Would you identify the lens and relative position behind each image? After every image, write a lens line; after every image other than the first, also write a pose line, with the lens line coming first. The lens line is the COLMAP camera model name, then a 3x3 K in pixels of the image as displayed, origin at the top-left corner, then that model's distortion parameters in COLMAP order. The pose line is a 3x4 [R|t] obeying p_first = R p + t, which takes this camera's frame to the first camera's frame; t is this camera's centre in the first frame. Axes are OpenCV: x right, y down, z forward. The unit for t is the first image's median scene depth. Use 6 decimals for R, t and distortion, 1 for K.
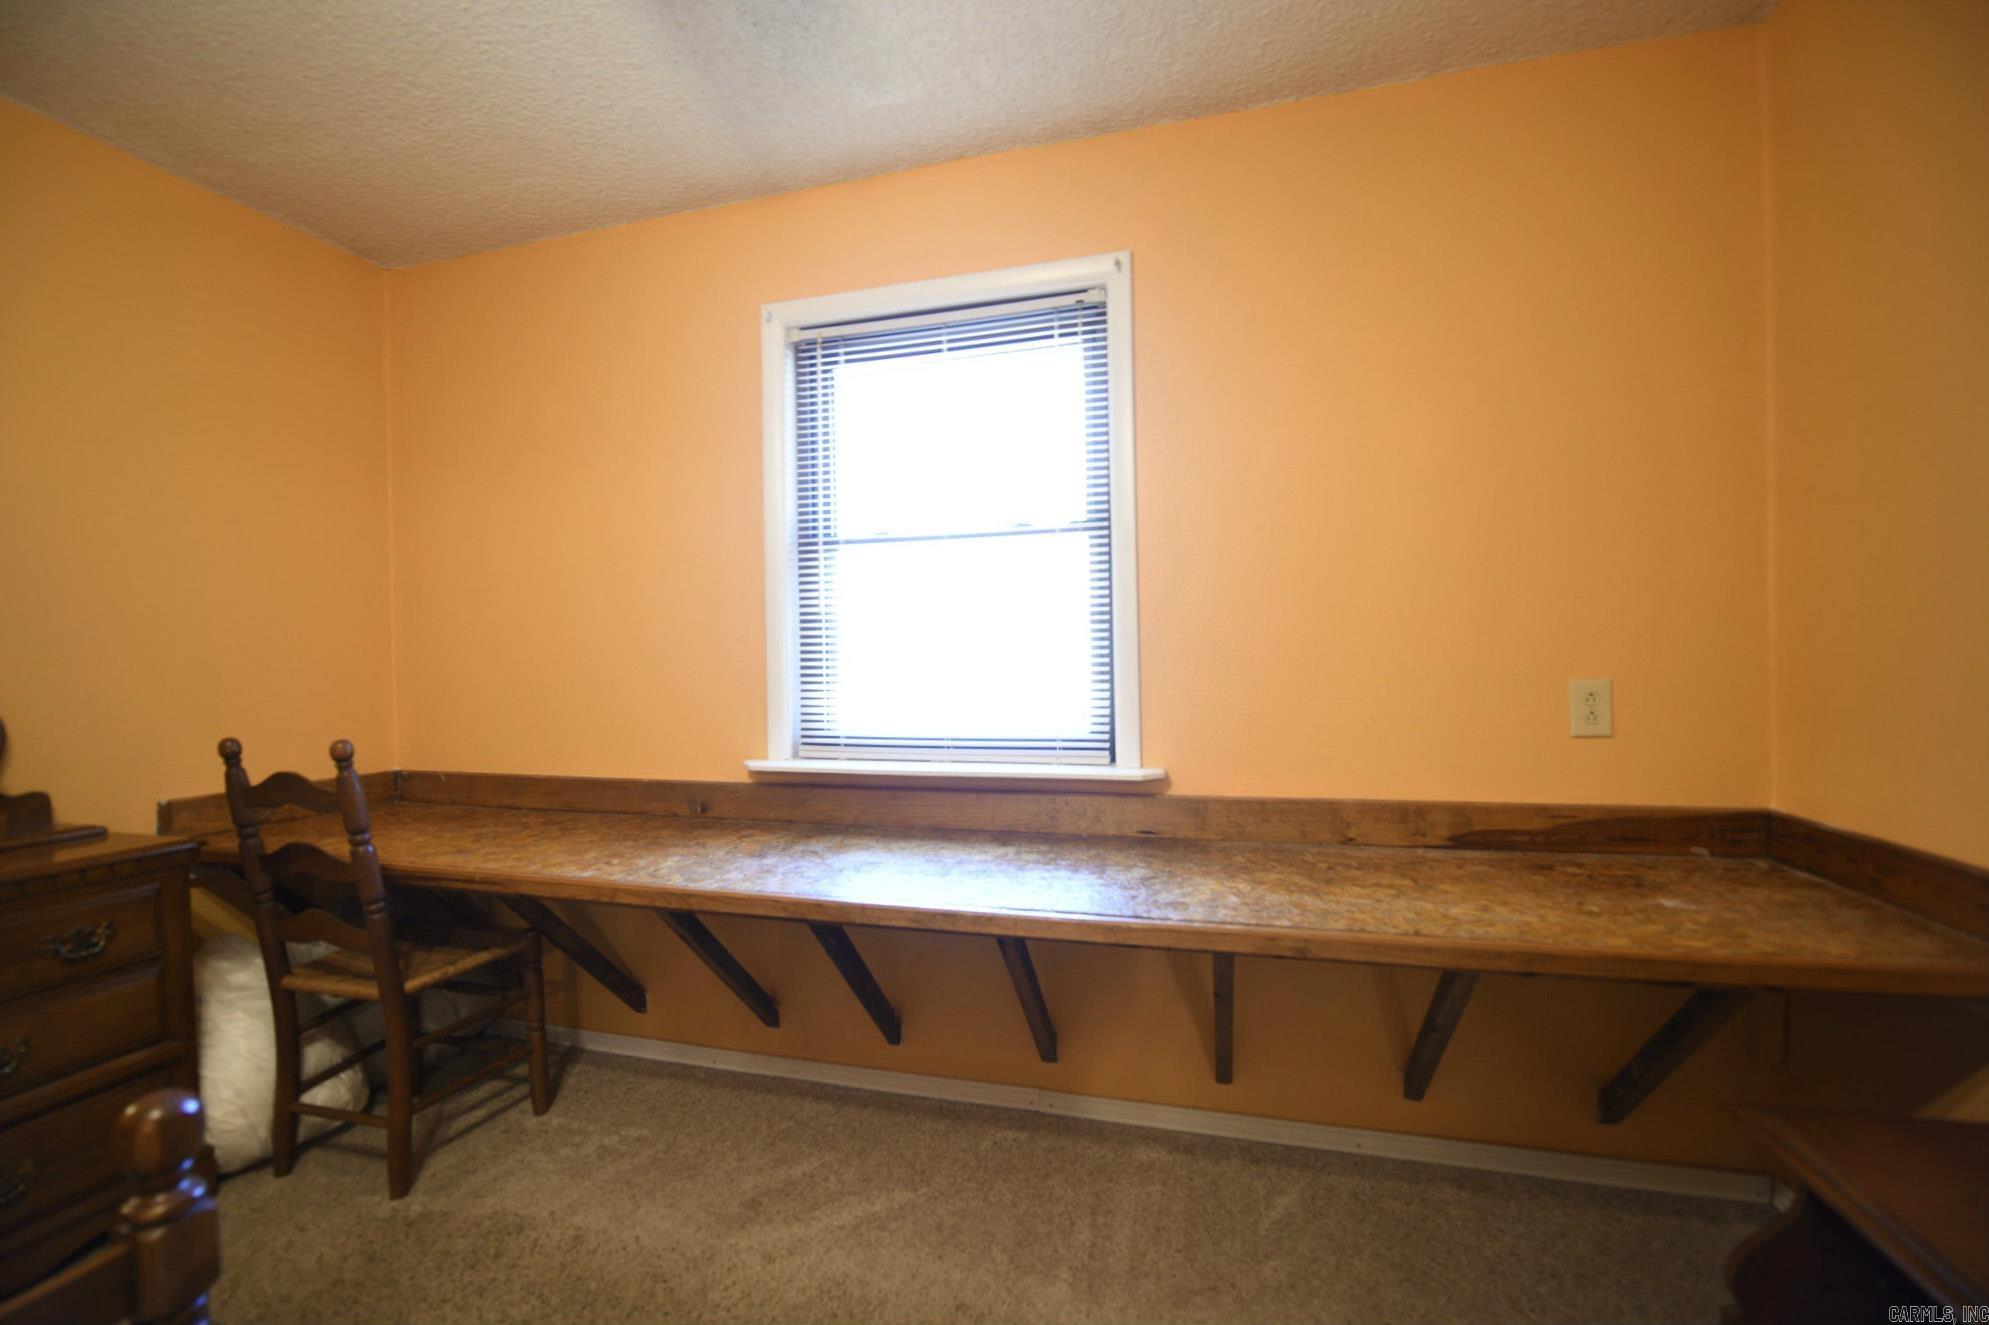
lens RADIAL K [[812.1, 0, 1000.6], [0, 812.1, 665.2], [0, 0, 1]] dist [-0.011488, -0.003038]
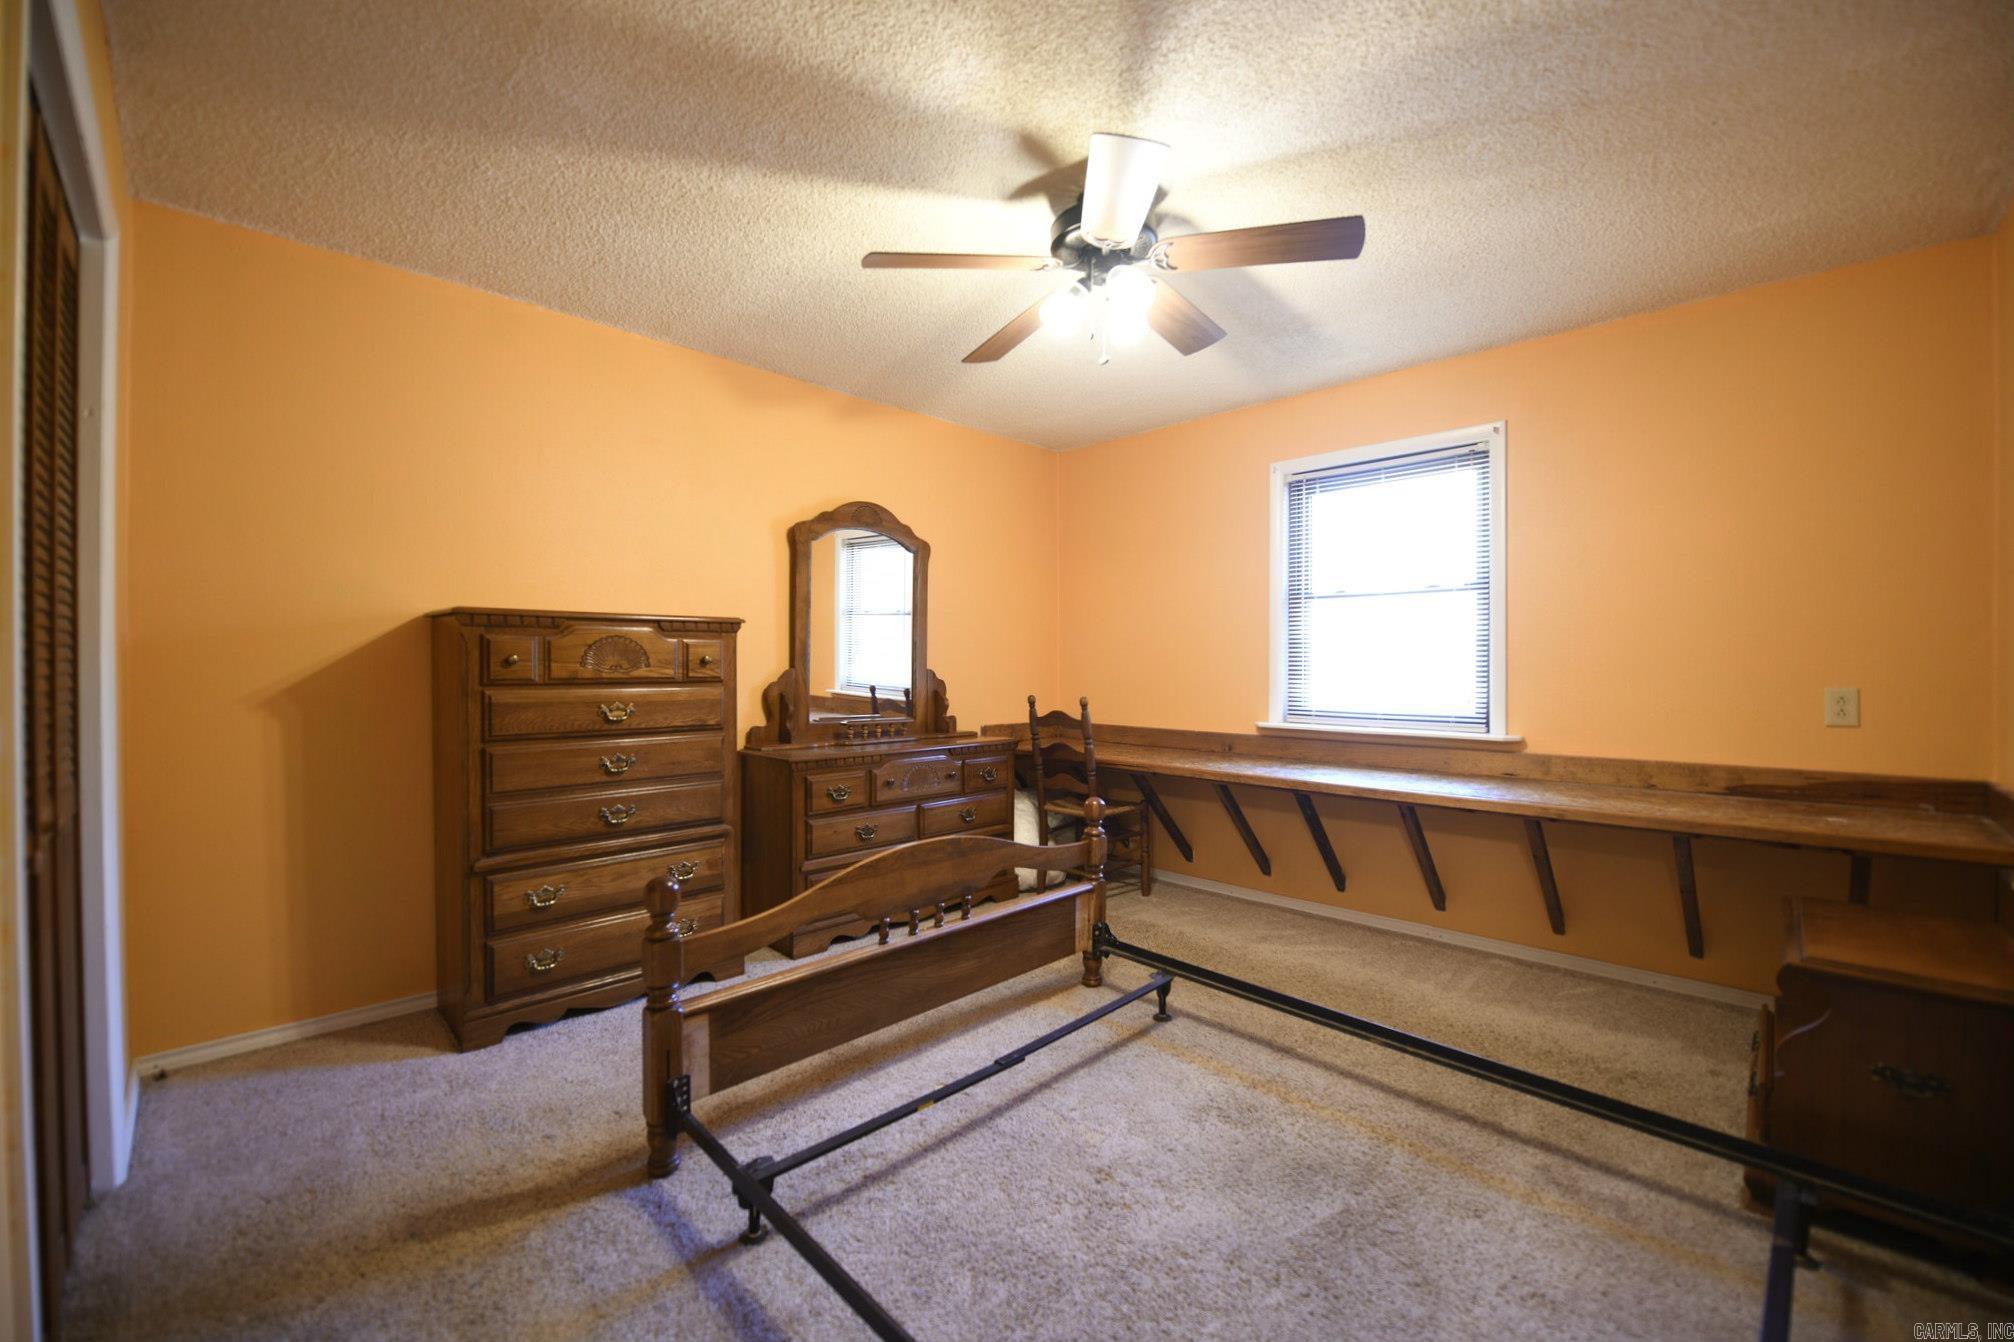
lens RADIAL K [[821.1, 0, 1000.0], [0, 821.1, 676.8], [0, 0, 1]] dist [-0.020556, -0.003735]
pose [[0.863556, 0.022976, -0.503729, 0.118217], [-0.019664, 0.999736, 0.011888, 0.009965], [0.503869, -0.000361, 0.863780, -0.946334]]
